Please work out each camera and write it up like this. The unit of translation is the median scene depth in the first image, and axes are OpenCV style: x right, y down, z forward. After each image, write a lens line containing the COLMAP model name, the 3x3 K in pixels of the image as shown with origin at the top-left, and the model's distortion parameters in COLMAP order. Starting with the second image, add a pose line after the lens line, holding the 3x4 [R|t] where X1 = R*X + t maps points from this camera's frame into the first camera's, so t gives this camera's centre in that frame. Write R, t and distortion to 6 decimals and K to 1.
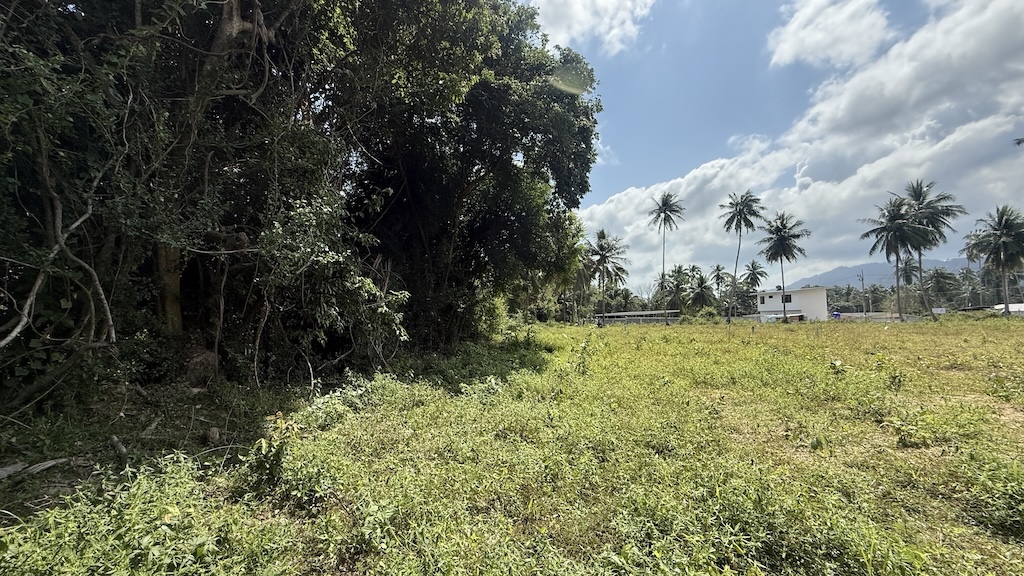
lens RADIAL K [[407.2, 0, 512.0], [0, 407.2, 288.0], [0, 0, 1]] dist [-0.001314, -0.000476]
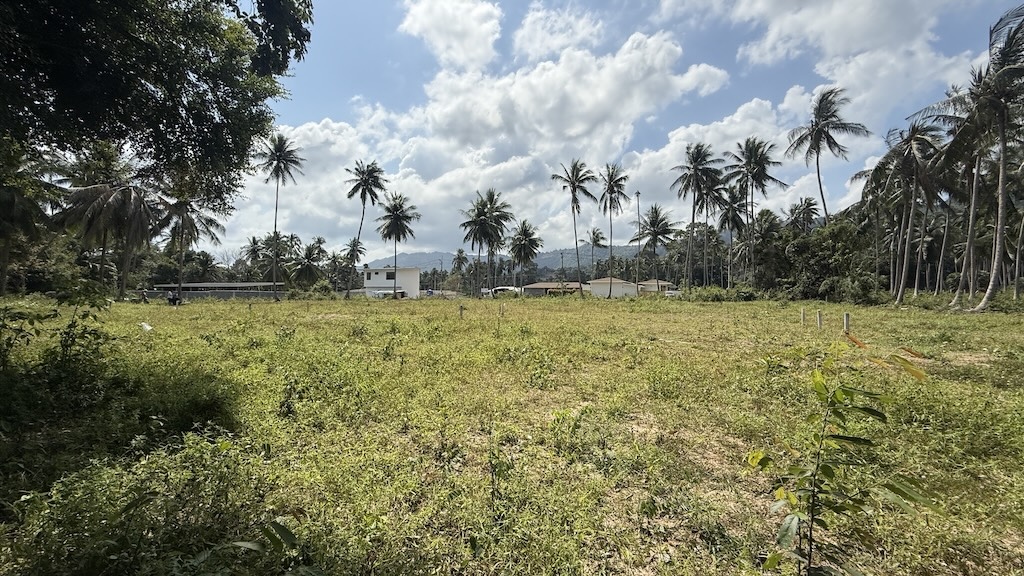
lens RADIAL K [[407.2, 0, 512.0], [0, 407.2, 288.0], [0, 0, 1]] dist [-0.001314, -0.000476]
pose [[0.582179, 0.024939, 0.812678, -0.003208], [-0.075268, 0.996890, 0.023328, 0.010969], [-0.809569, -0.074749, 0.582246, 0.144426]]
